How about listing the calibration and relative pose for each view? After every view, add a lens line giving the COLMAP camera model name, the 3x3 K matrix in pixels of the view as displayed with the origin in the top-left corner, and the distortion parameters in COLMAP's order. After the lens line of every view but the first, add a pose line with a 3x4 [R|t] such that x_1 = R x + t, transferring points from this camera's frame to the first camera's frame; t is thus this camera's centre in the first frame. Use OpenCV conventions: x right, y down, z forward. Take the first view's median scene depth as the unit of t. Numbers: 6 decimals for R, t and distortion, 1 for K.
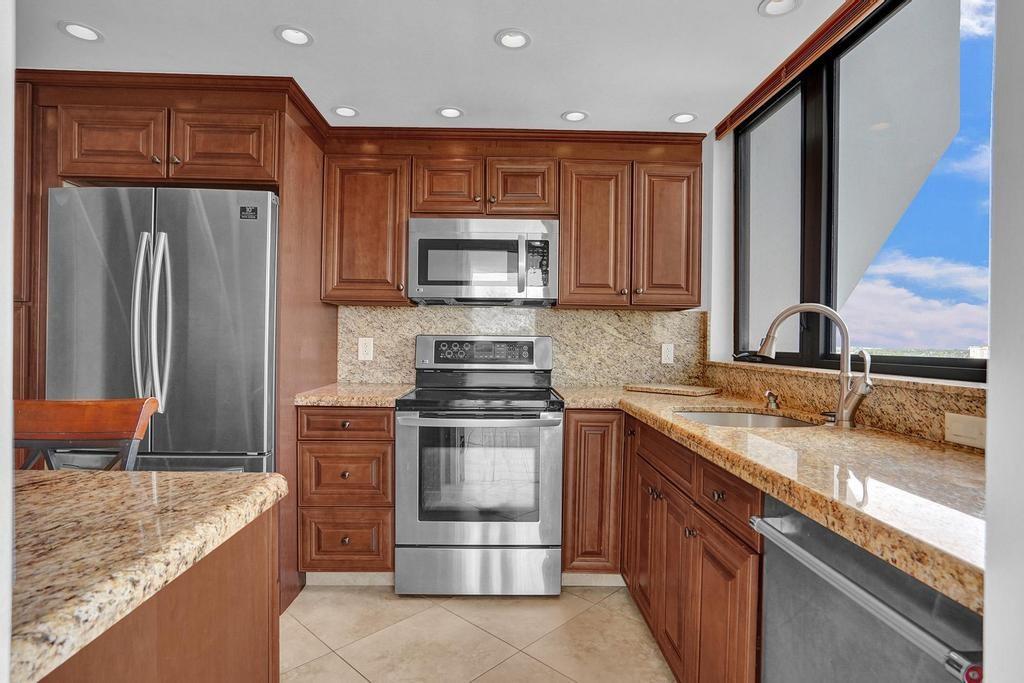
lens RADIAL K [[525.1, 0, 502.0], [0, 525.1, 342.6], [0, 0, 1]] dist [-0.046704, 0.022885]
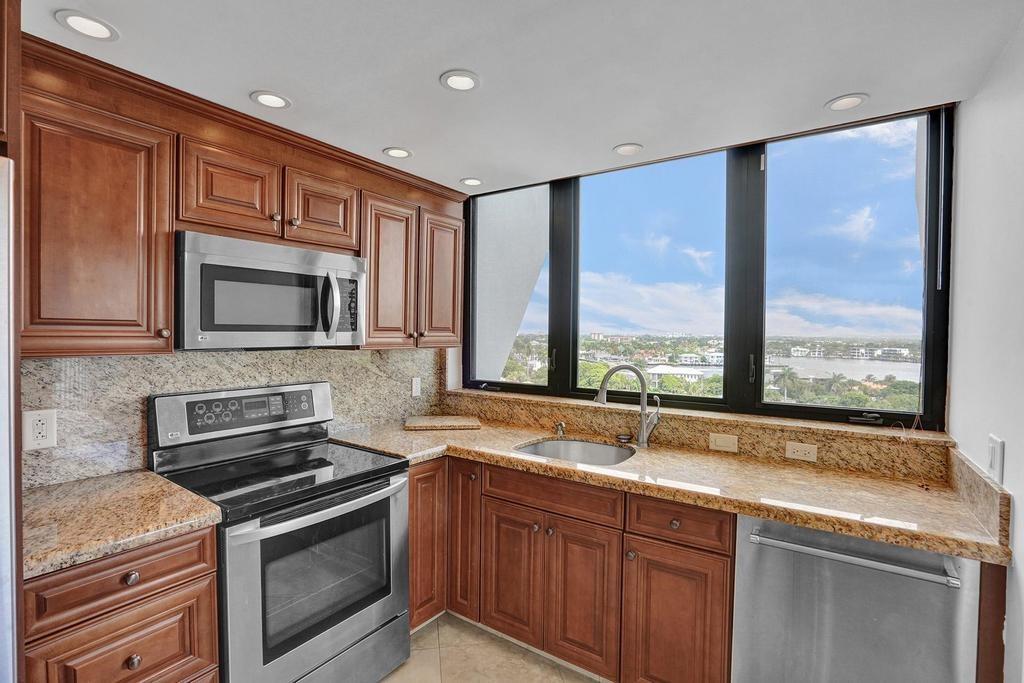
lens RADIAL K [[479.2, 0, 507.4], [0, 479.2, 344.8], [0, 0, 1]] dist [-0.056498, 0.022535]
pose [[0.585229, -0.026882, 0.810422, -0.467084], [0.003231, 0.999520, 0.030821, -0.120562], [-0.810862, -0.015419, 0.585035, 0.350834]]
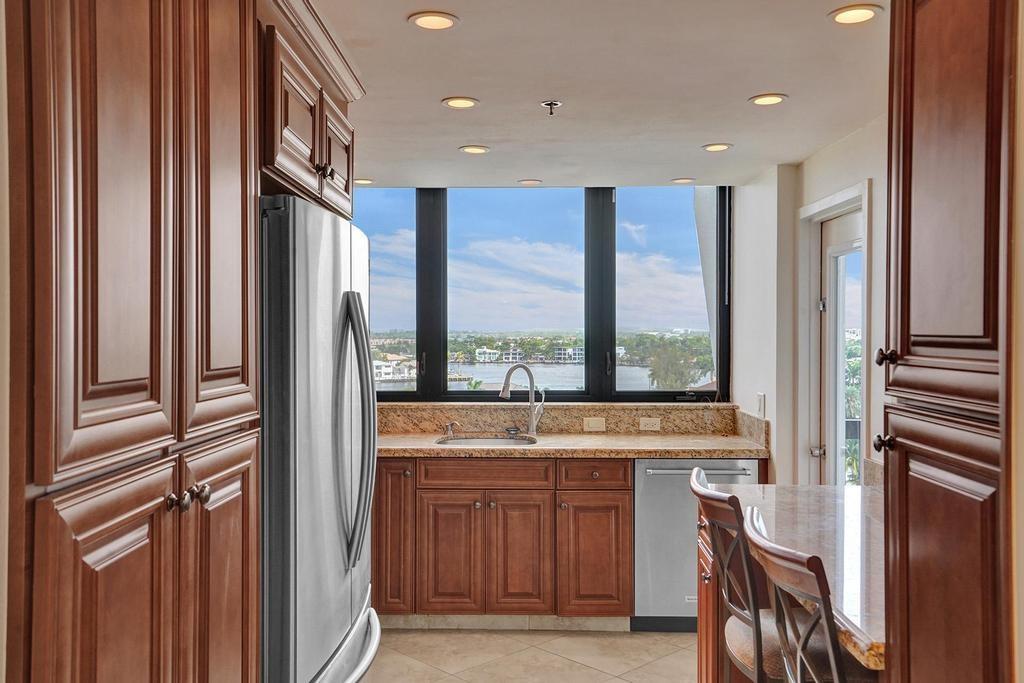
lens RADIAL K [[887.3, 0, 515.4], [0, 887.3, 337.5], [0, 0, 1]] dist [0.022631, 0.004992]
pose [[0.031937, -0.021049, 0.999268, -1.568699], [0.006538, 0.999761, 0.020851, -0.153162], [-0.999469, 0.005868, 0.032067, 0.655168]]
